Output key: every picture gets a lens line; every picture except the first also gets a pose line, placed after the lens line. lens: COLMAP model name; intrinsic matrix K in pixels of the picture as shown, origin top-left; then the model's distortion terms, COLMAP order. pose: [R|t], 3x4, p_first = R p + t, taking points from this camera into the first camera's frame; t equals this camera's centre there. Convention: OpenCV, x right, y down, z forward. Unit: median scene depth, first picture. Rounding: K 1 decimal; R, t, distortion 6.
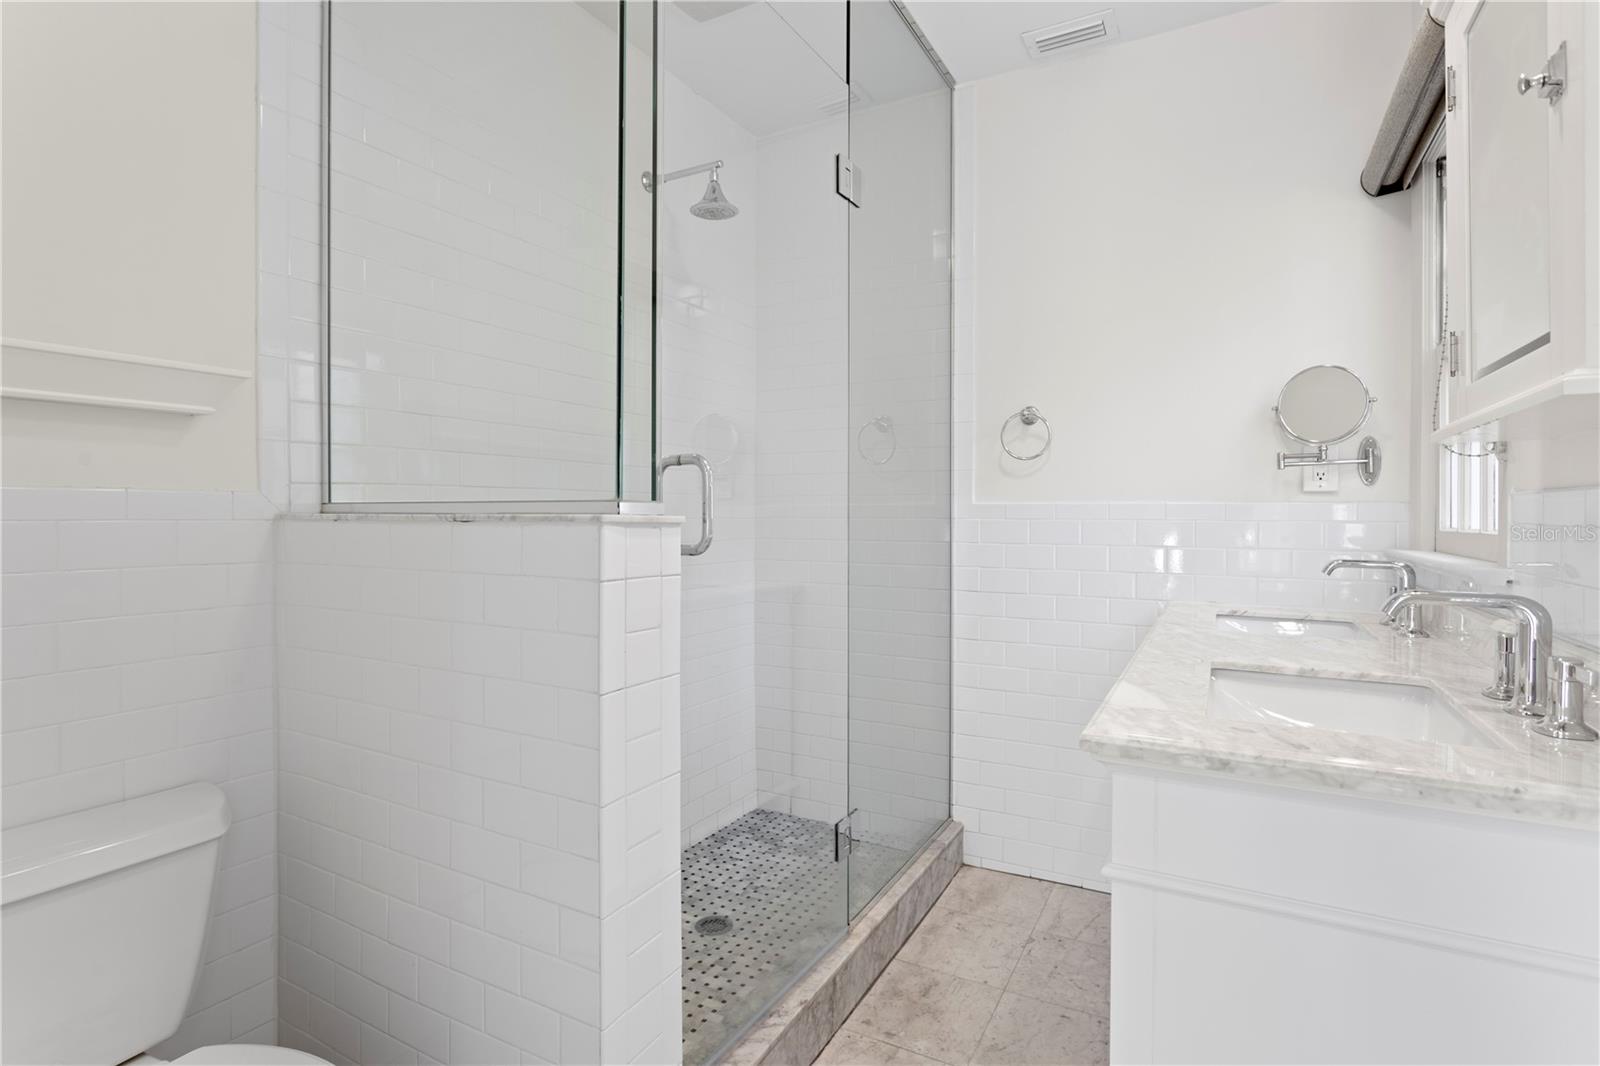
lens RADIAL K [[857.4, 0, 802.0], [0, 857.4, 519.1], [0, 0, 1]] dist [0.002123, 0.000211]
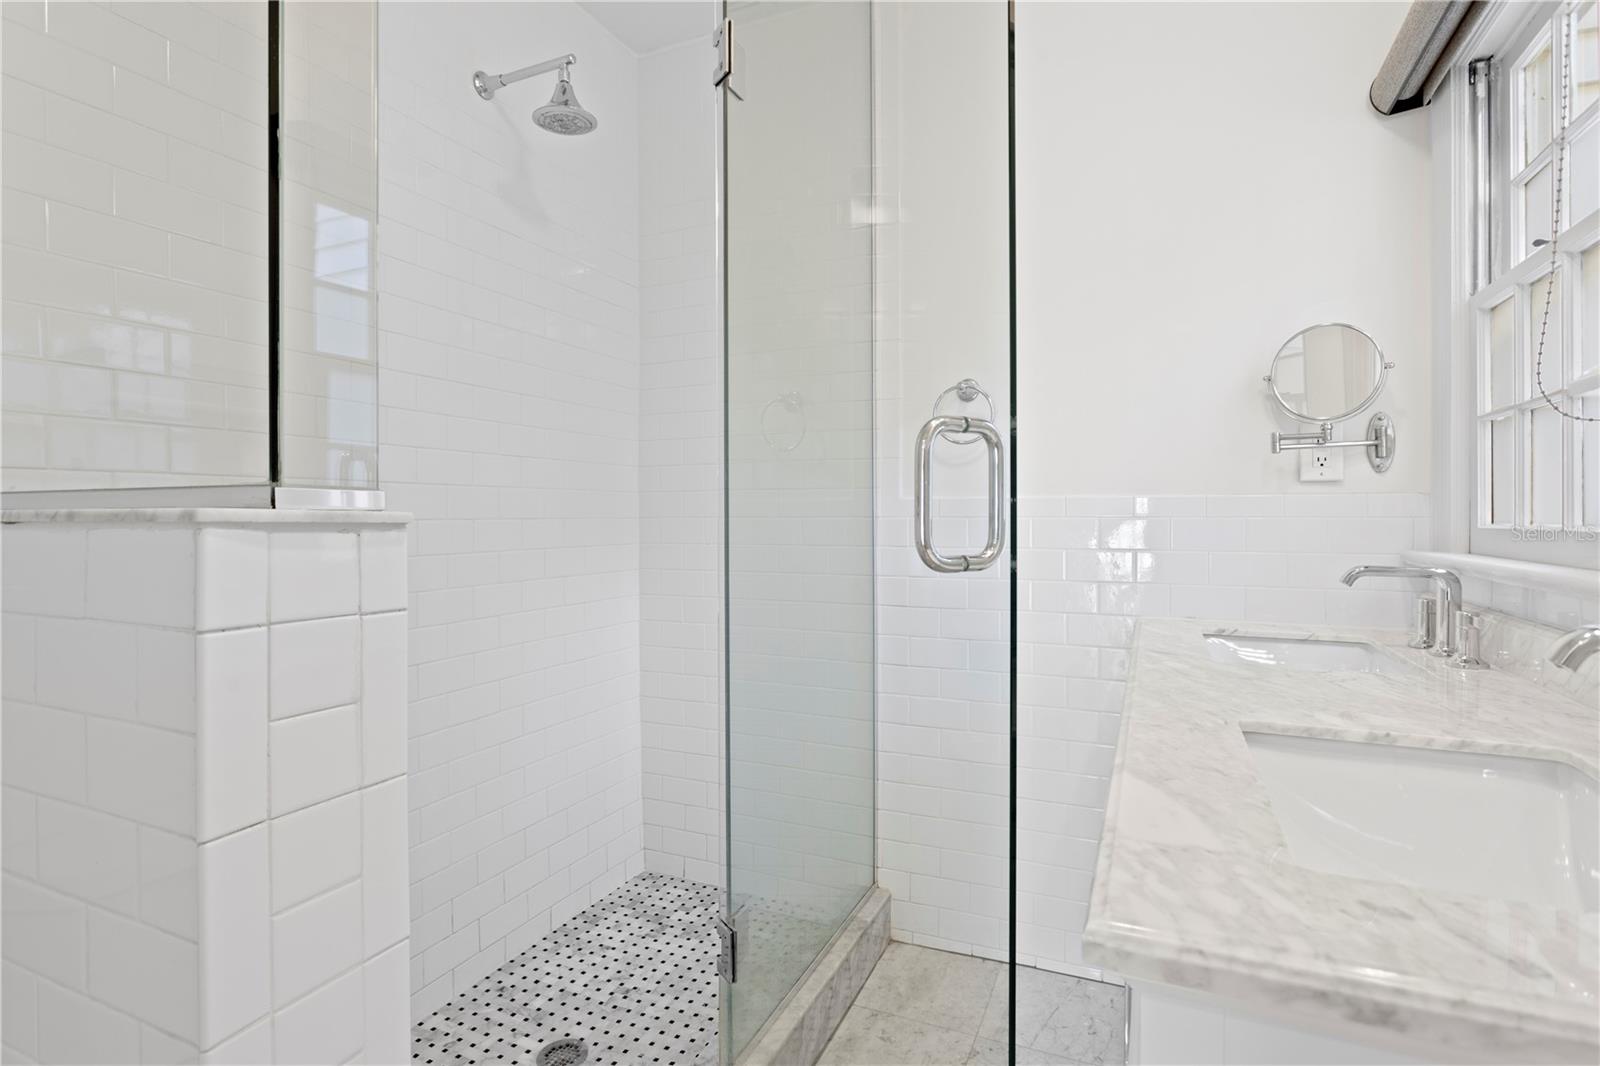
lens RADIAL K [[798.2, 0, 807.8], [0, 798.2, 527.1], [0, 0, 1]] dist [-0.003790, -0.000093]
pose [[0.997696, -0.007072, 0.067479, 0.065171], [0.006580, 0.999950, 0.007506, 0.002825], [-0.067529, -0.007045, 0.997692, 0.269235]]
